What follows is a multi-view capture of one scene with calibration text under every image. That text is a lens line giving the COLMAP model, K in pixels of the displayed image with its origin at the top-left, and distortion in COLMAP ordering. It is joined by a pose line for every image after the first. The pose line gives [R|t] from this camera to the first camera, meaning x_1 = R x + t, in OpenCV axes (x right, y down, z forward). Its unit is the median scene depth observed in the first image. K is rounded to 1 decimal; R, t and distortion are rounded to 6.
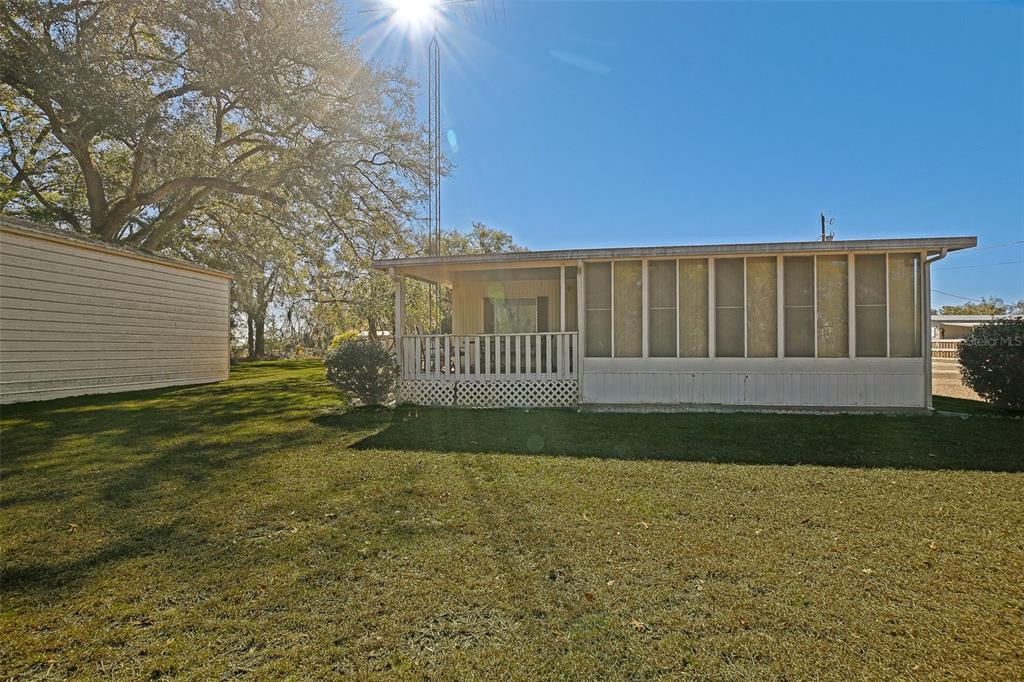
lens RADIAL K [[455.9, 0, 512.8], [0, 455.9, 350.8], [0, 0, 1]] dist [-0.031470, 0.003404]
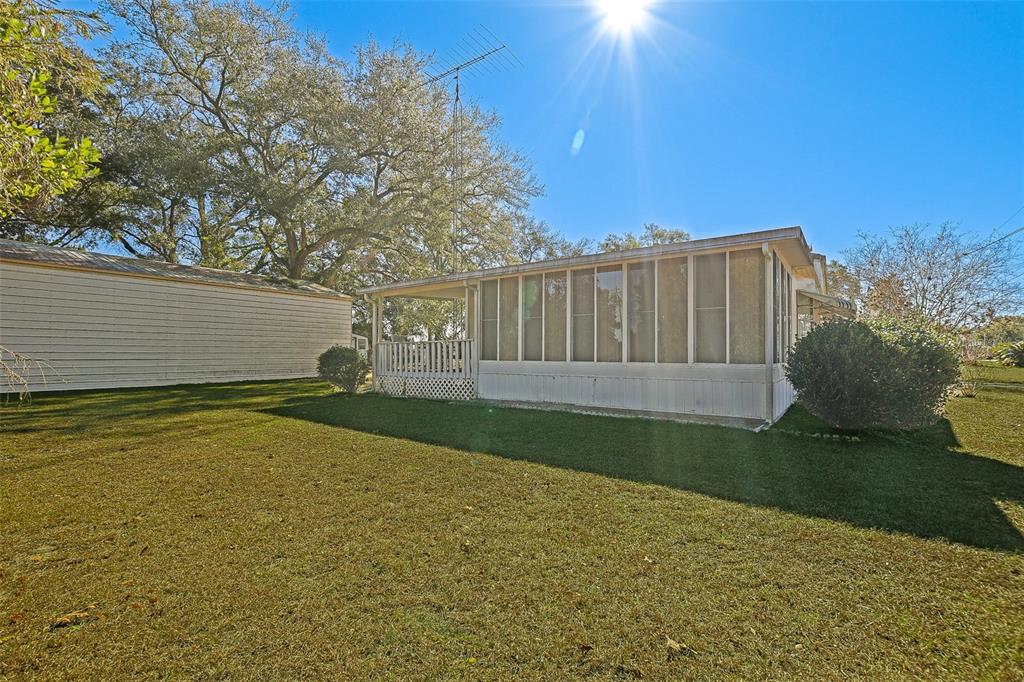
lens RADIAL K [[464.8, 0, 511.5], [0, 464.8, 344.8], [0, 0, 1]] dist [-0.032520, 0.003853]
pose [[0.890349, -0.003435, -0.455265, 0.744275], [-0.007438, 0.999728, -0.022090, 0.000453], [0.455217, 0.023054, 0.890082, -0.049846]]
